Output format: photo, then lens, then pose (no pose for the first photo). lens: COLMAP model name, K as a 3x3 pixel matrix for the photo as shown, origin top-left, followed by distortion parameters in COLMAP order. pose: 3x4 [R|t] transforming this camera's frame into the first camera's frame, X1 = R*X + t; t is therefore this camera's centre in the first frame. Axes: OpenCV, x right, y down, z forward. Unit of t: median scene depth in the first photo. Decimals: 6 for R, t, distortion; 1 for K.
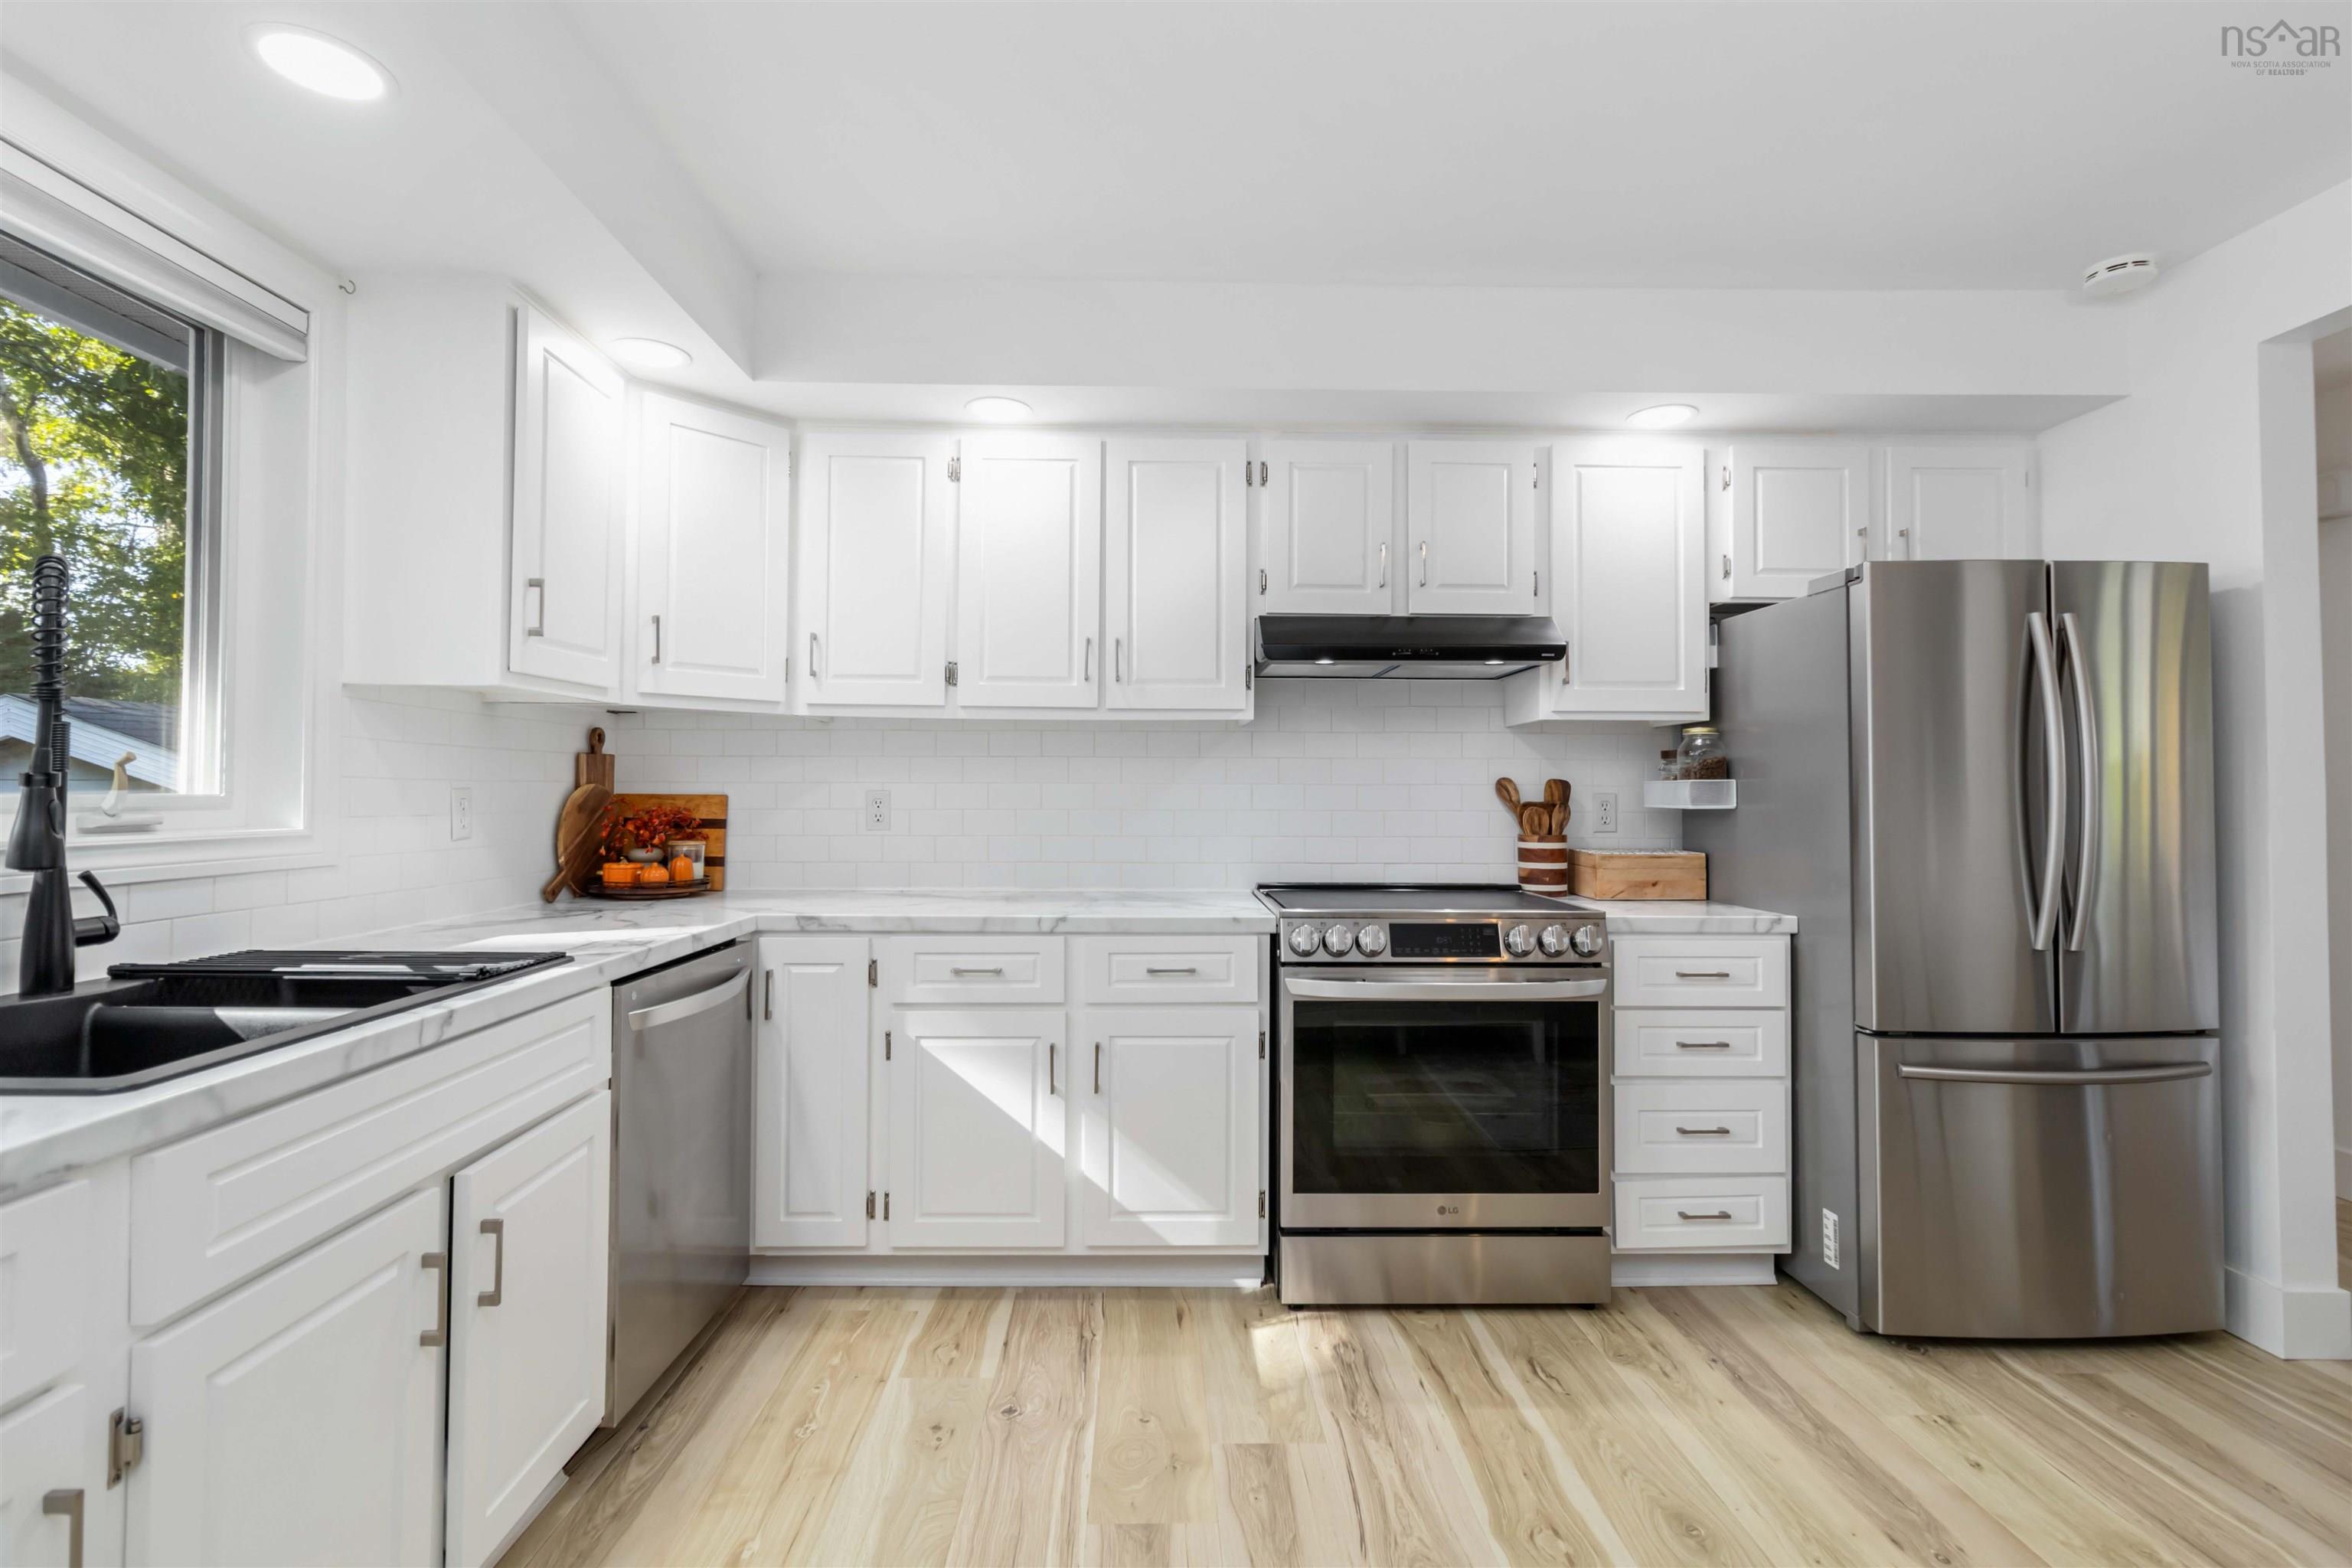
lens RADIAL K [[1109.8, 0, 1169.1], [0, 1109.8, 768.6], [0, 0, 1]] dist [-0.001313, 0.001623]
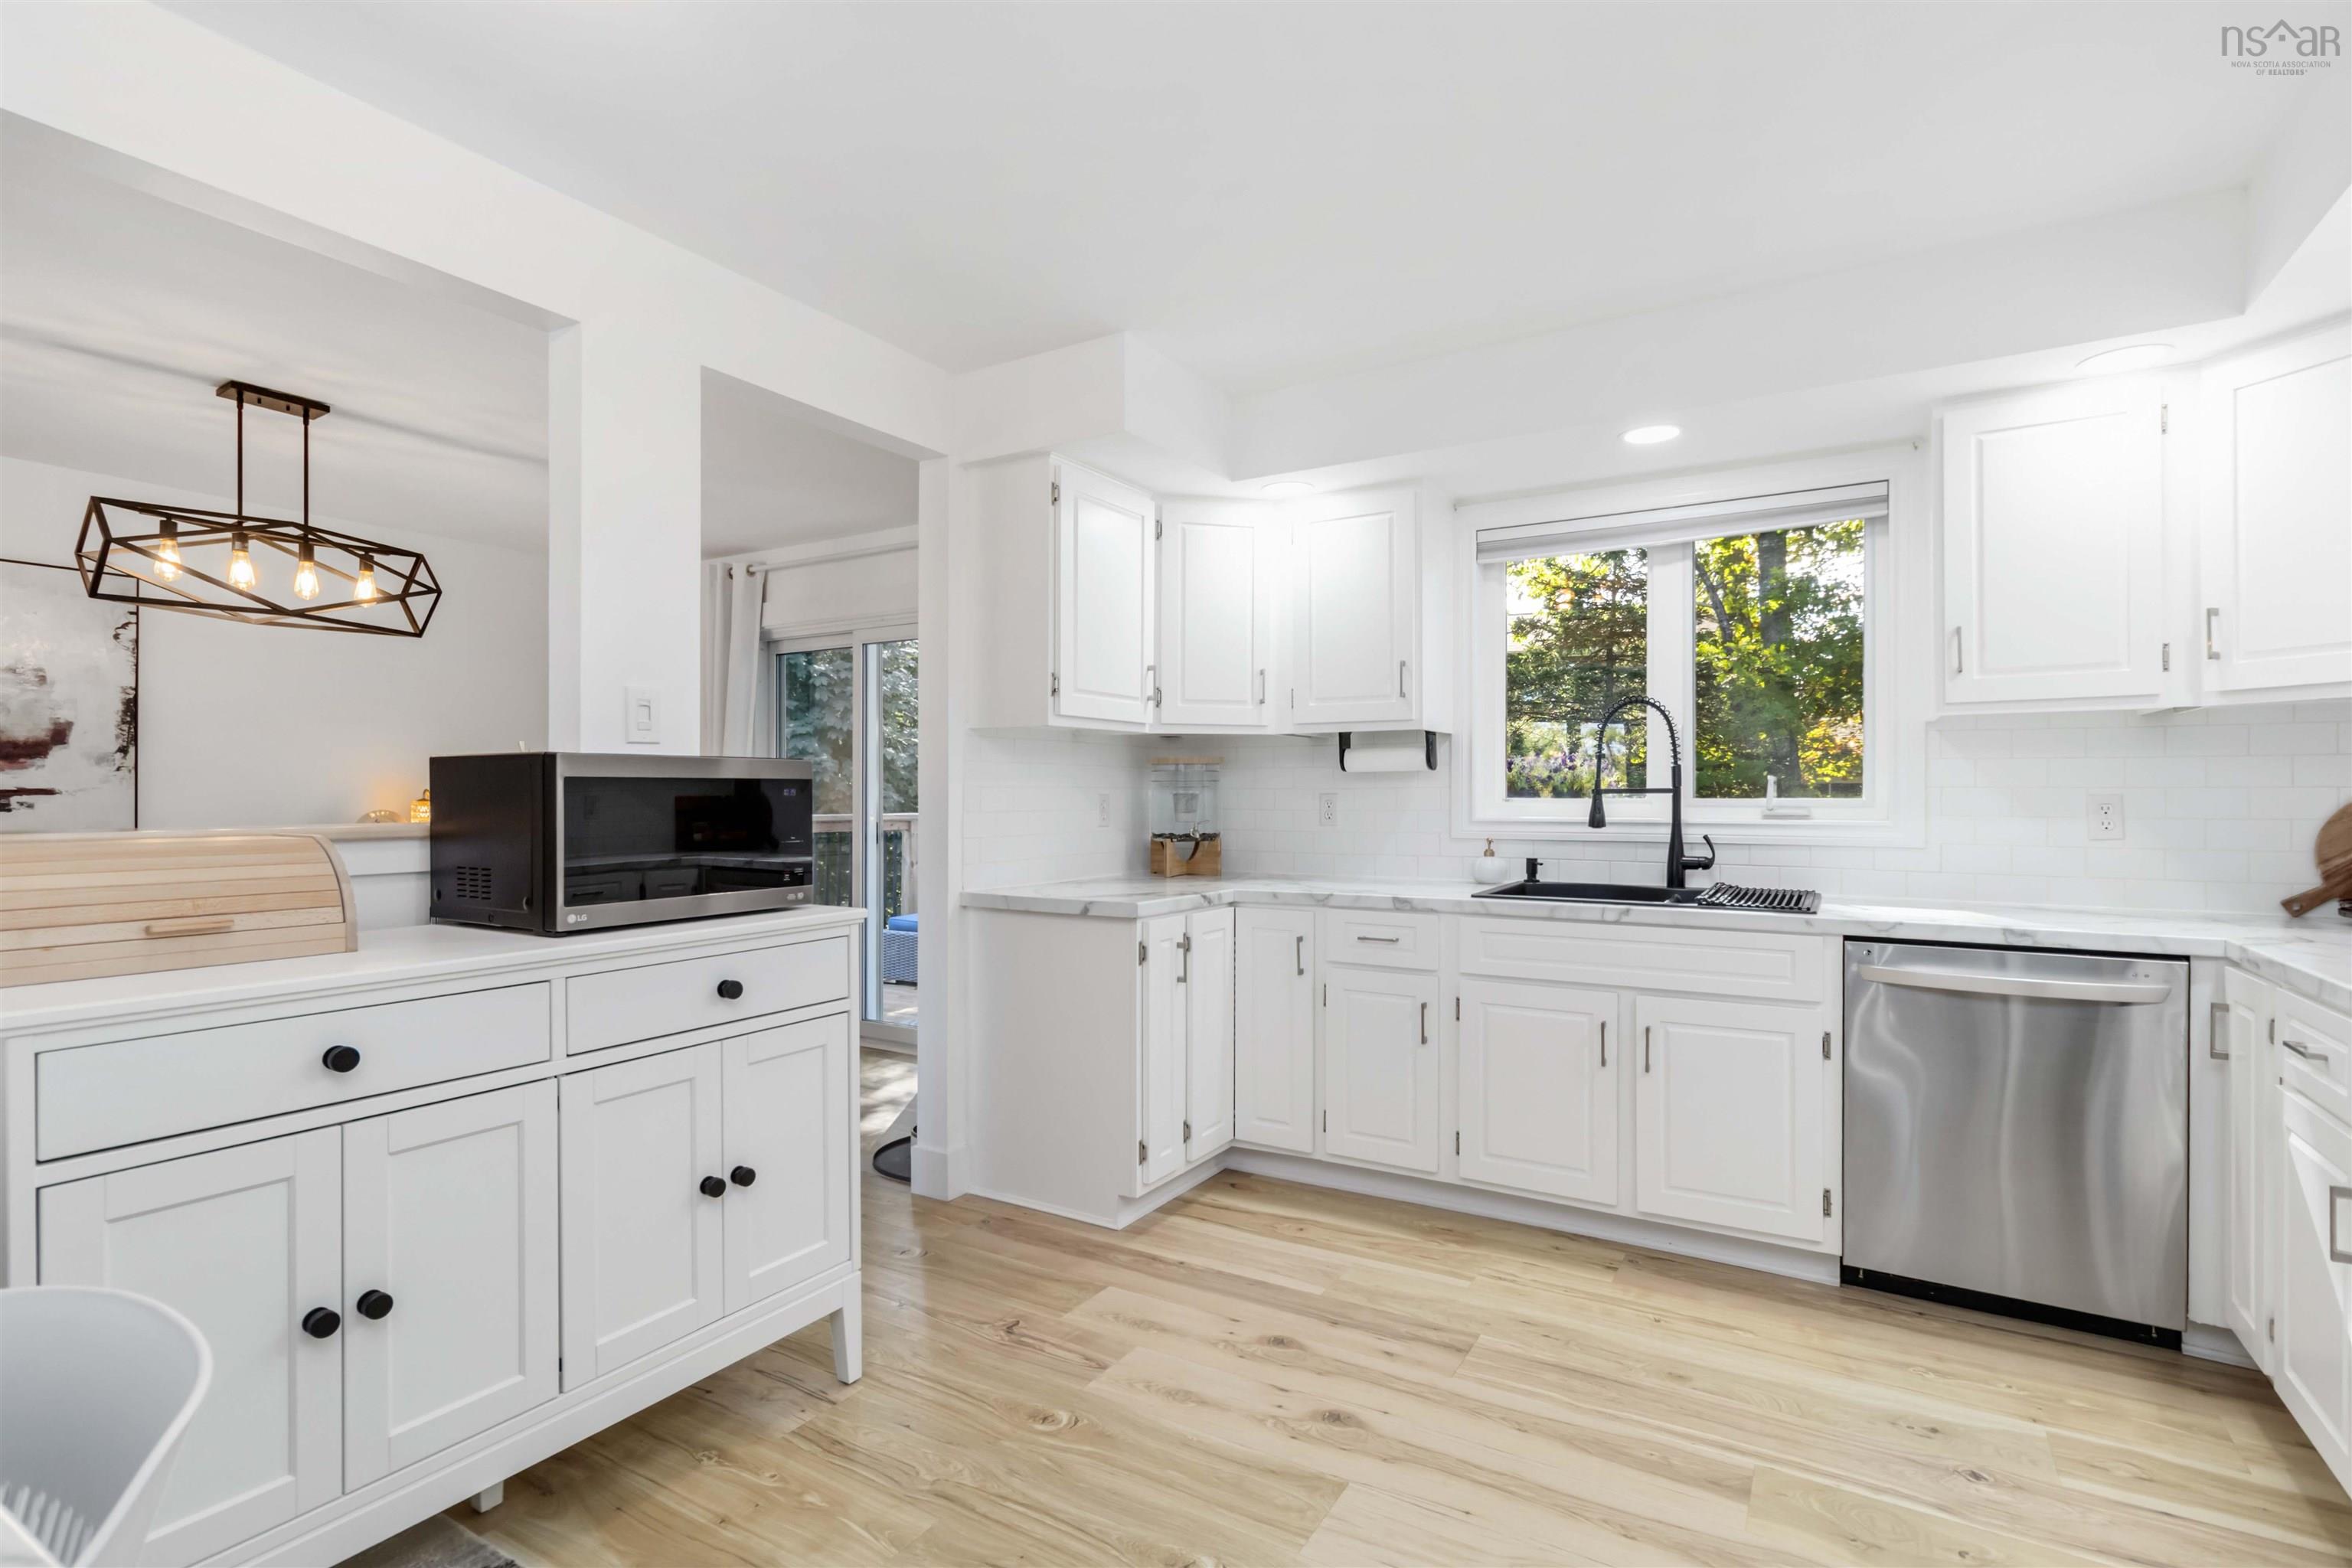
lens RADIAL K [[1109.8, 0, 1179.5], [0, 1109.8, 800.3], [0, 0, 1]] dist [-0.001313, 0.001623]
pose [[-0.526628, -0.000400, -0.850096, 0.794379], [0.014977, 0.999840, -0.009749, 0.019705], [0.849964, -0.017866, -0.526538, 0.760861]]
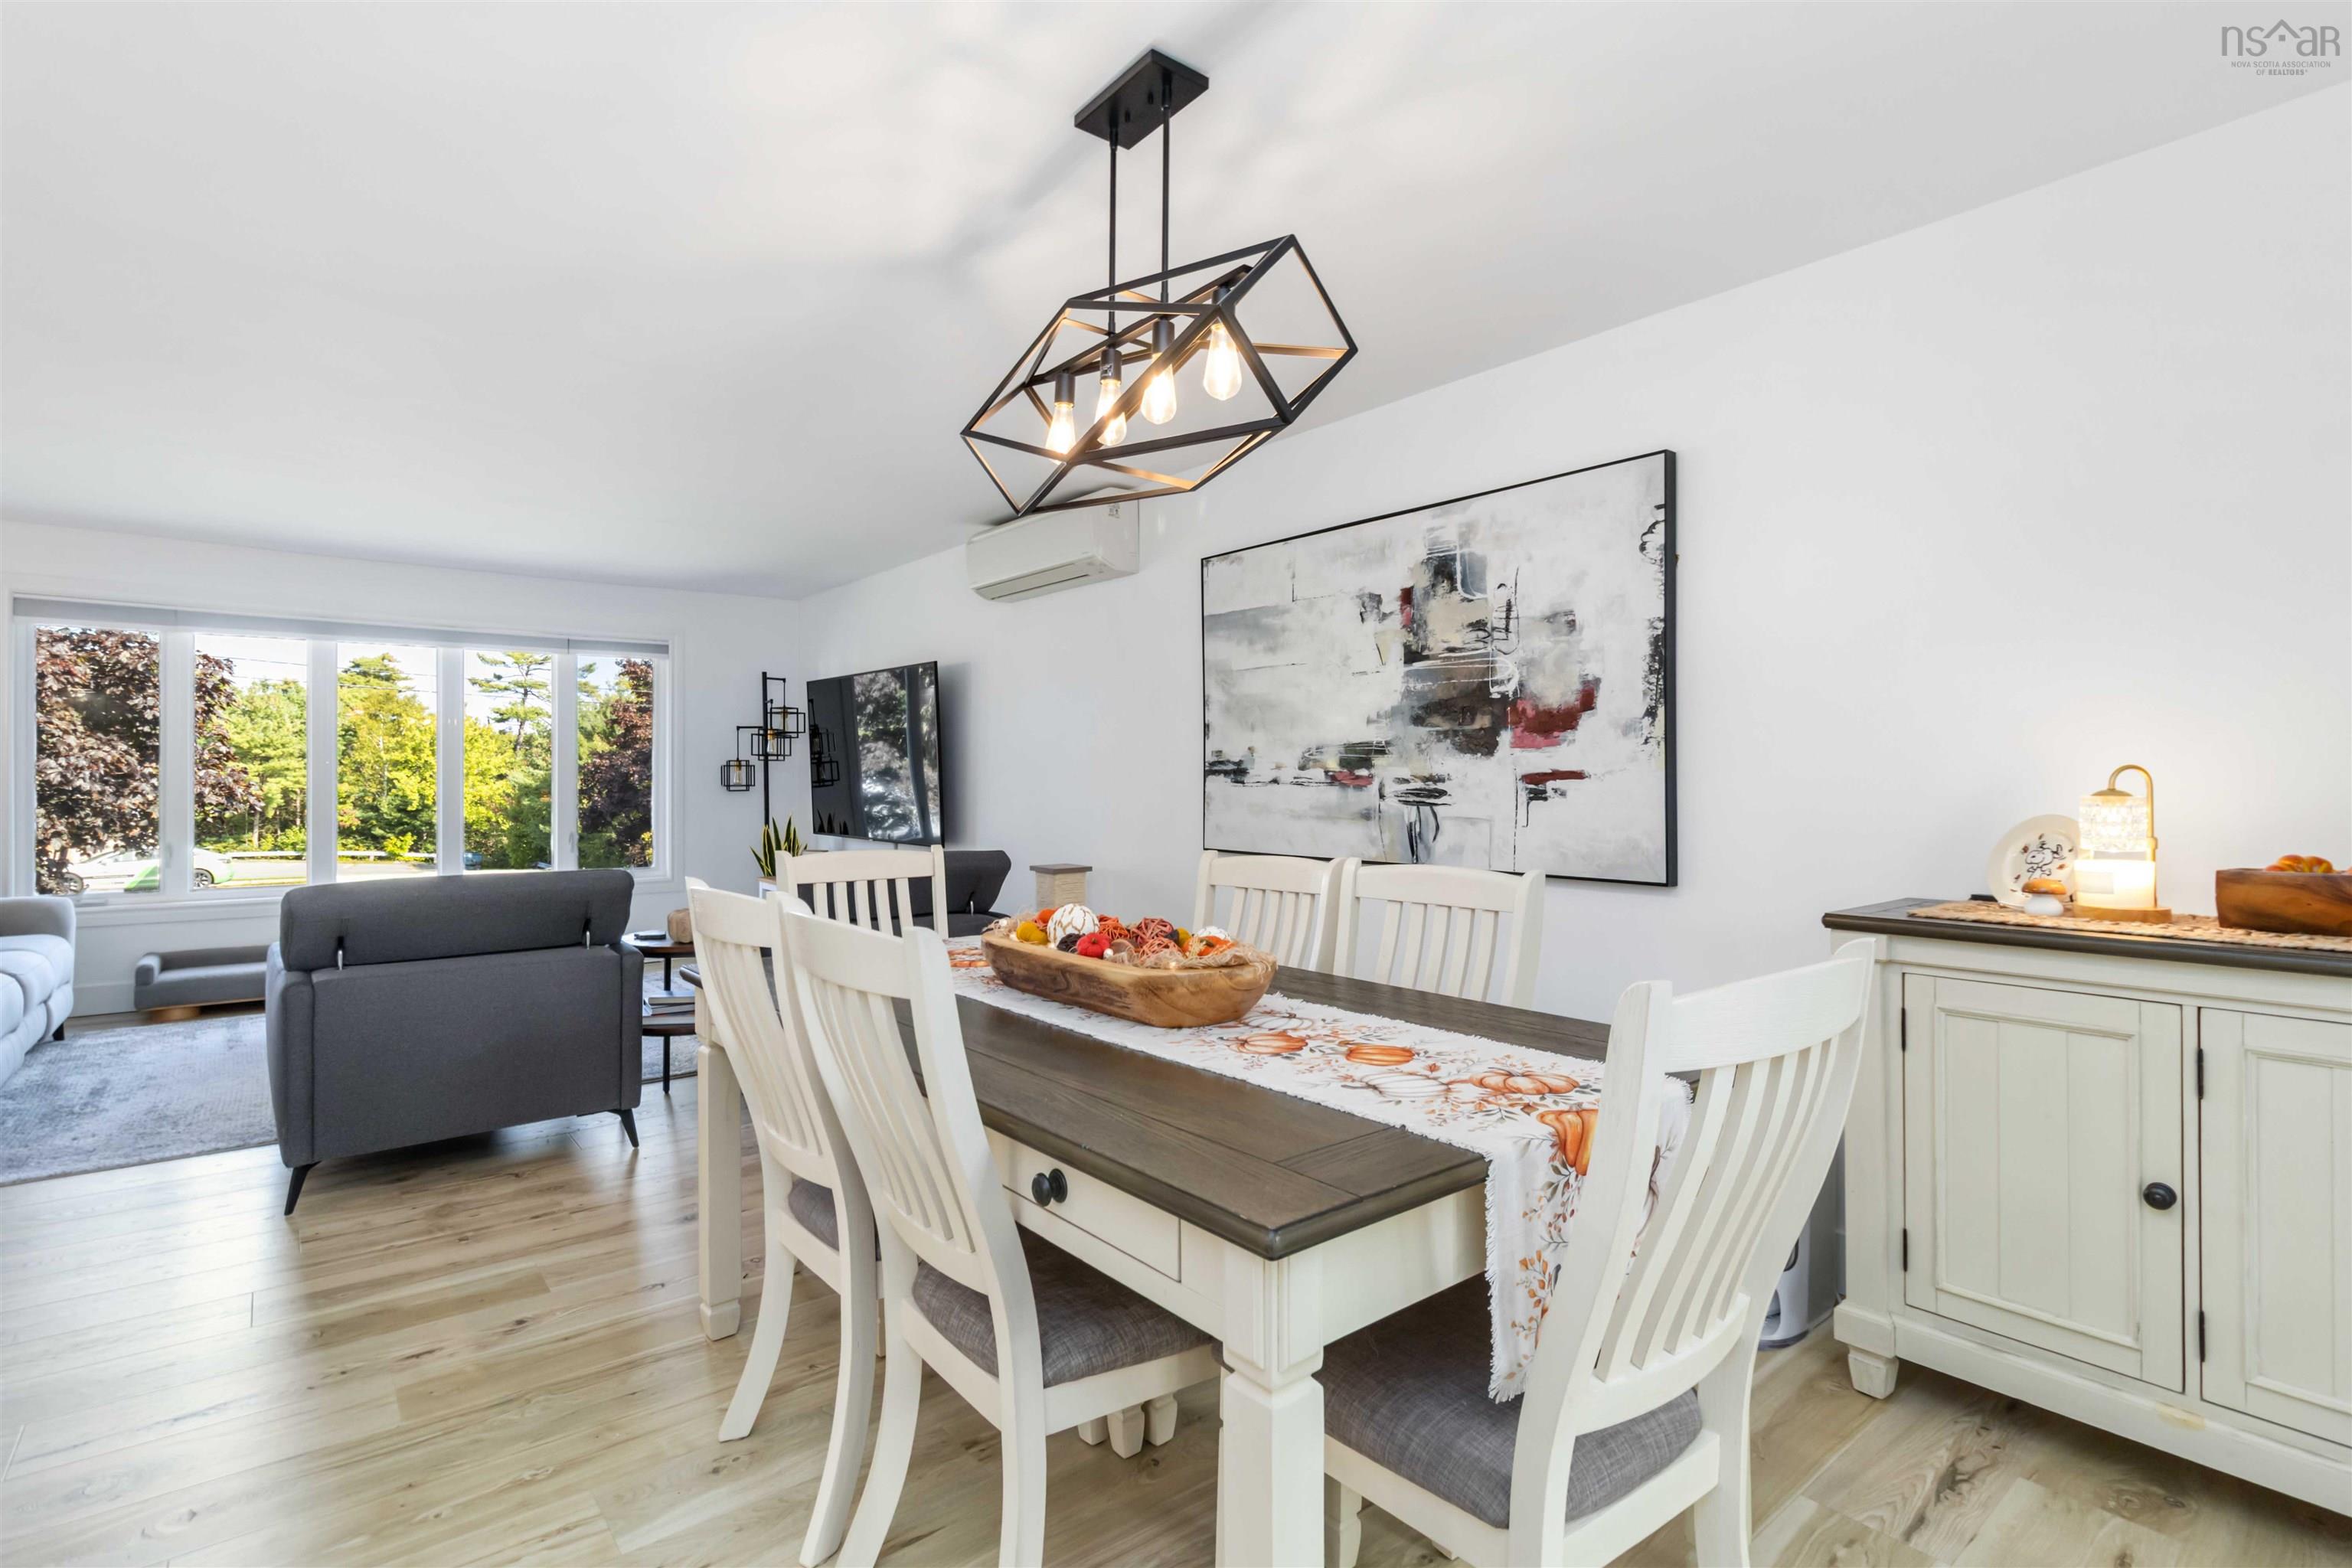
lens RADIAL K [[1109.8, 0, 1167.8], [0, 1109.8, 772.8], [0, 0, 1]] dist [-0.001313, 0.001623]
pose [[-0.616491, -0.001104, 0.787361, -0.321186], [-0.020799, 0.999673, -0.014883, -0.006968], [-0.787087, -0.025552, -0.616313, -0.340128]]
